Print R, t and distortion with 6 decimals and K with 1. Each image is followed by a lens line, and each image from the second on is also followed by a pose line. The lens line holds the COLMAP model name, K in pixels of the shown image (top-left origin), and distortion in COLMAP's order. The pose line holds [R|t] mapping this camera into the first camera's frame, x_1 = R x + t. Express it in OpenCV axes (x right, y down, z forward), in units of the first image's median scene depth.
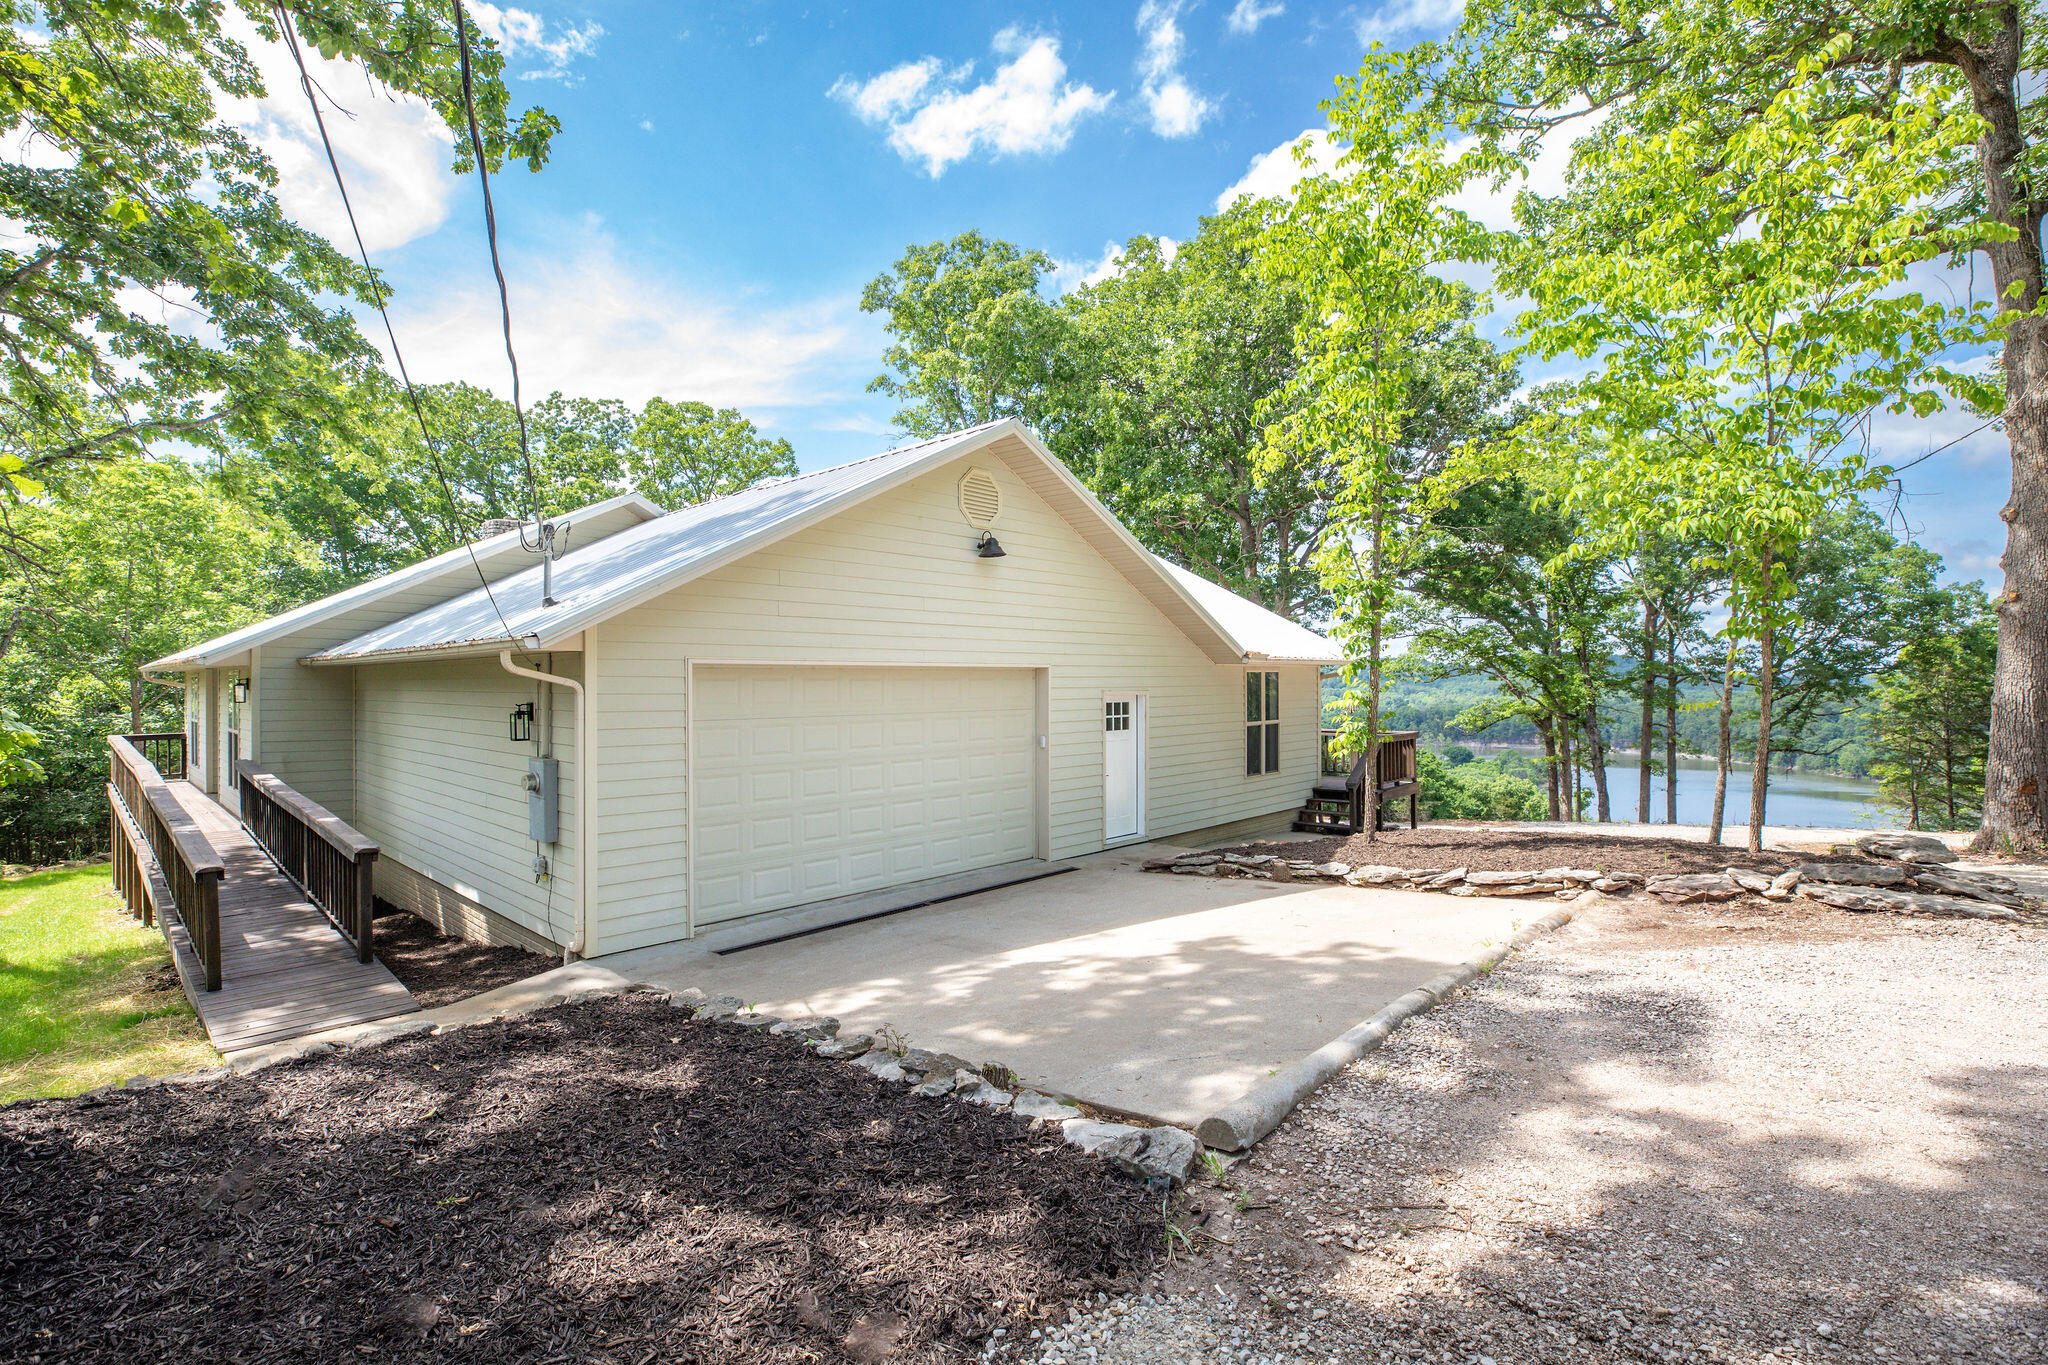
lens RADIAL K [[961.3, 0, 1024.2], [0, 961.3, 684.9], [0, 0, 1]] dist [-0.019819, -0.000388]
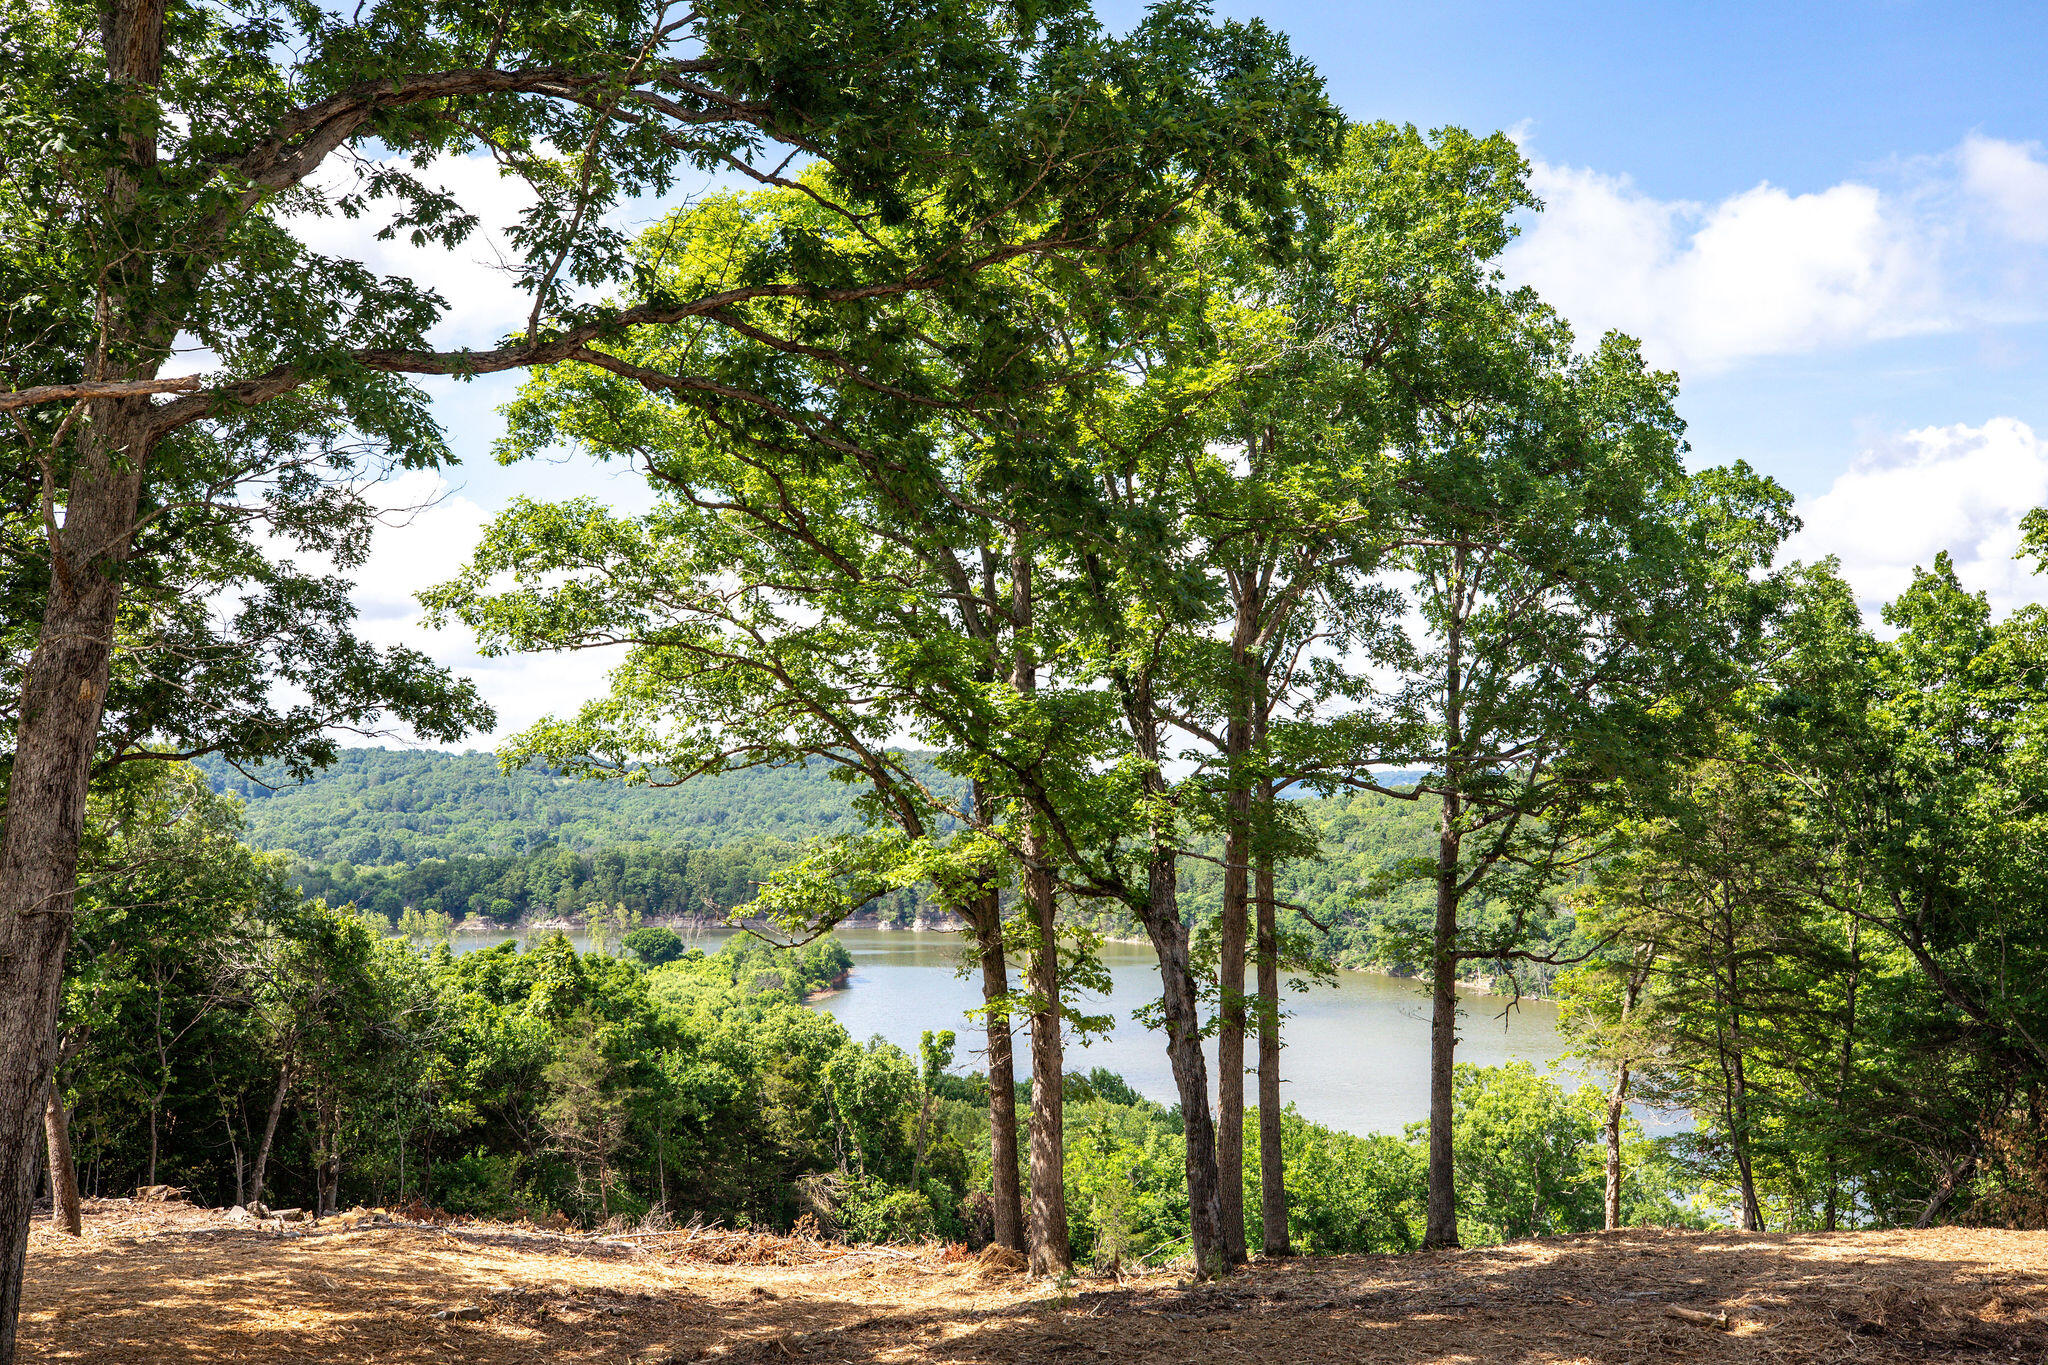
lens RADIAL K [[2015.8, 0, 1029.1], [0, 2015.8, 680.3], [0, 0, 1]] dist [0.004417, 0.000000]
pose [[0.817852, 0.034105, 0.574417, 0.511708], [0.001093, 0.998148, -0.060820, 0.014401], [-0.575427, 0.050369, 0.816300, 1.526839]]
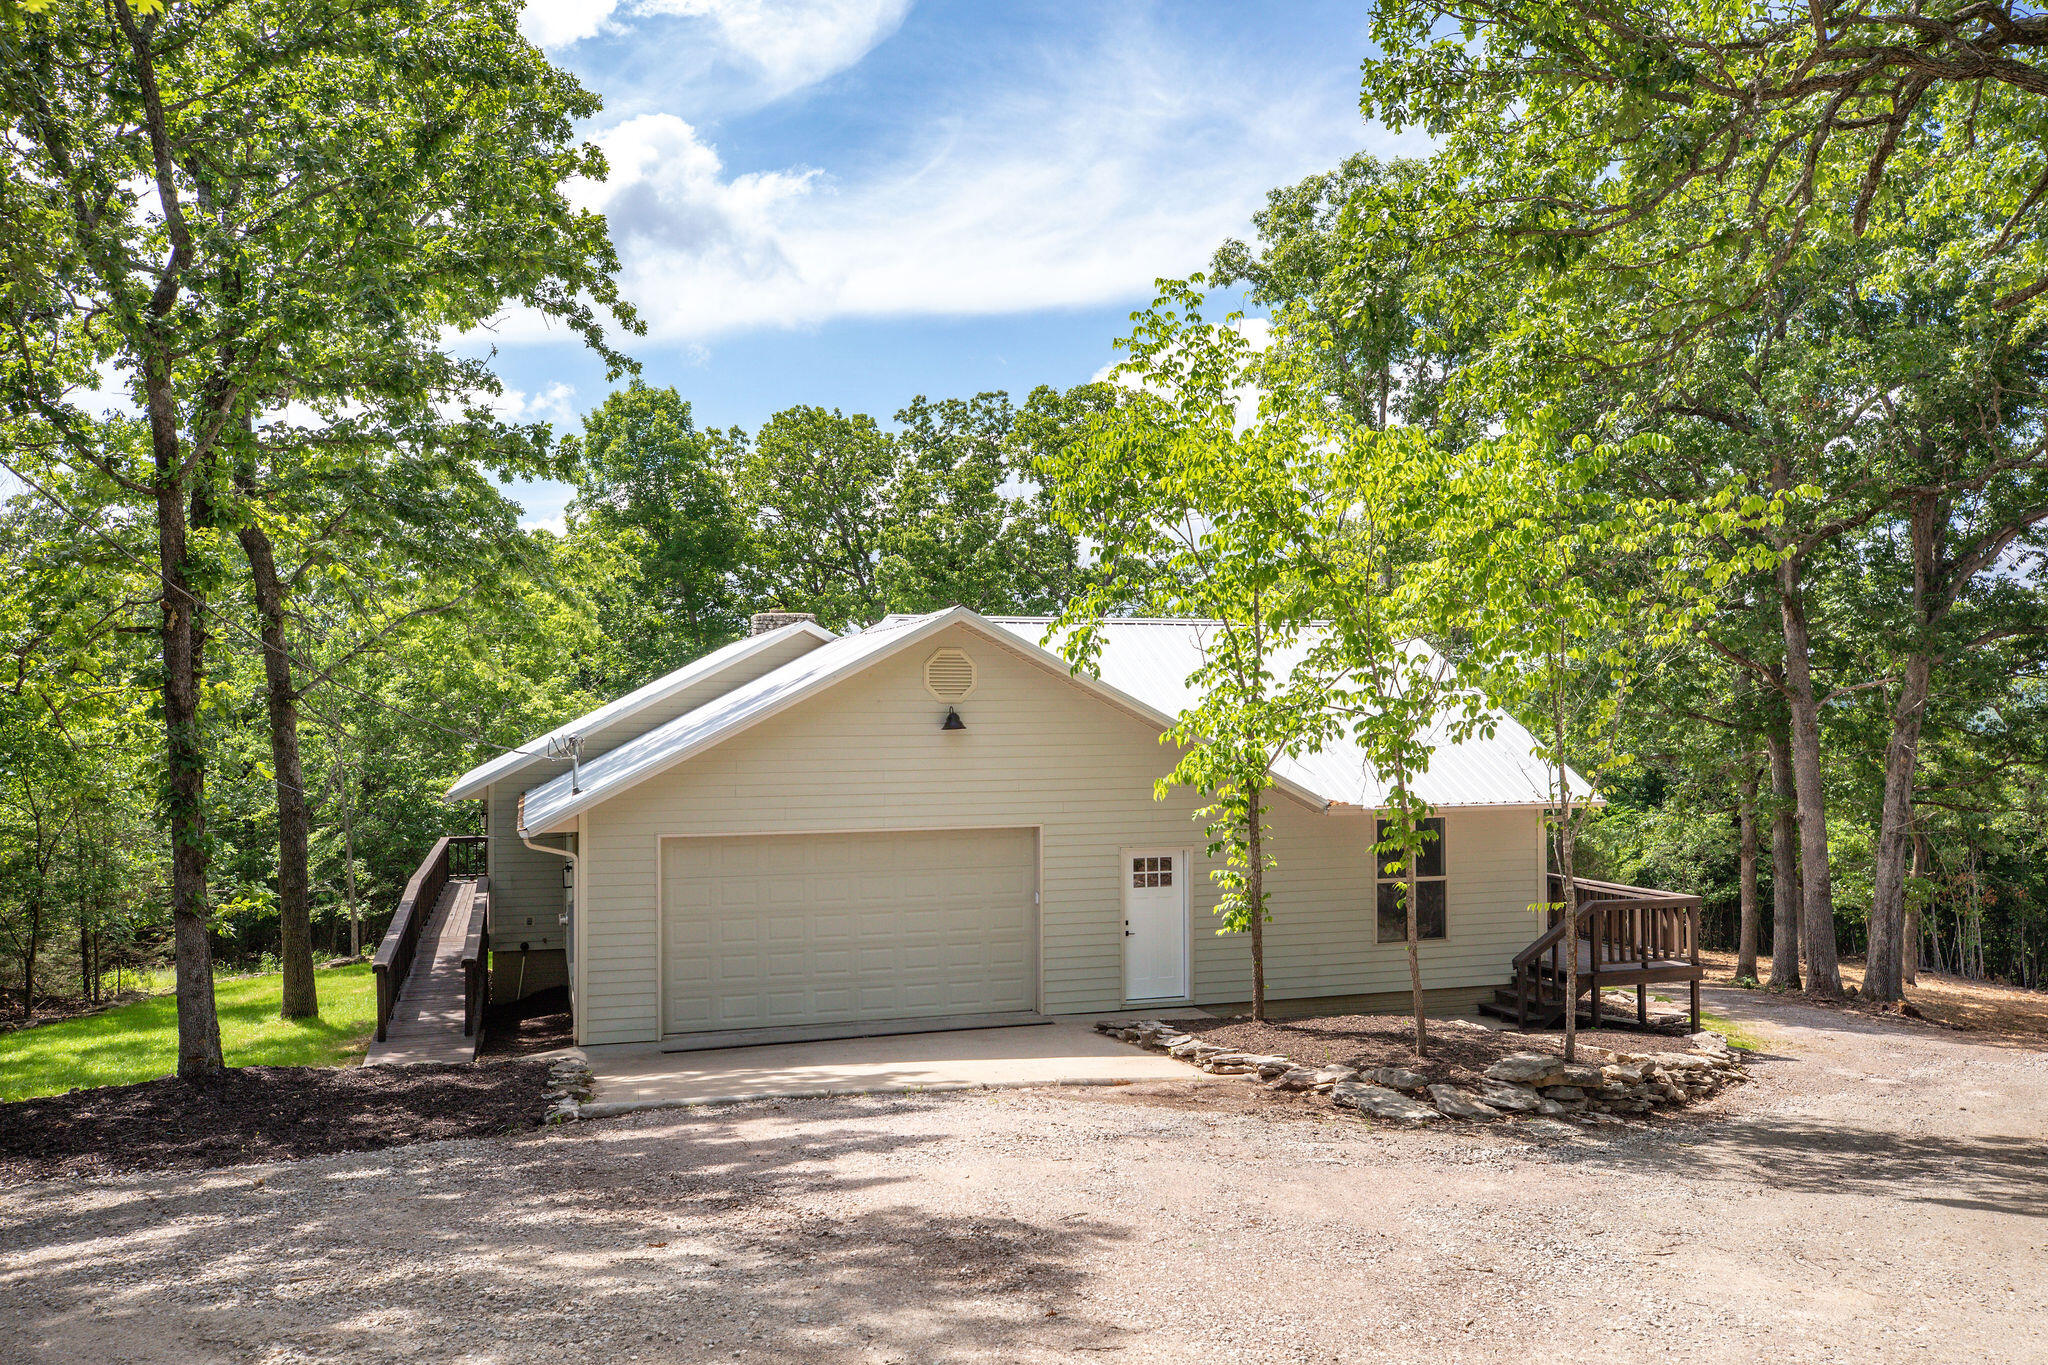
lens RADIAL K [[1684.6, 0, 1030.6], [0, 1684.6, 720.4], [0, 0, 1]] dist [0.027213, 0.016393]
pose [[0.869255, 0.001657, -0.494361, 0.900703], [0.001172, 0.999985, 0.005413, -0.140338], [0.494362, -0.005285, 0.869240, -0.568169]]
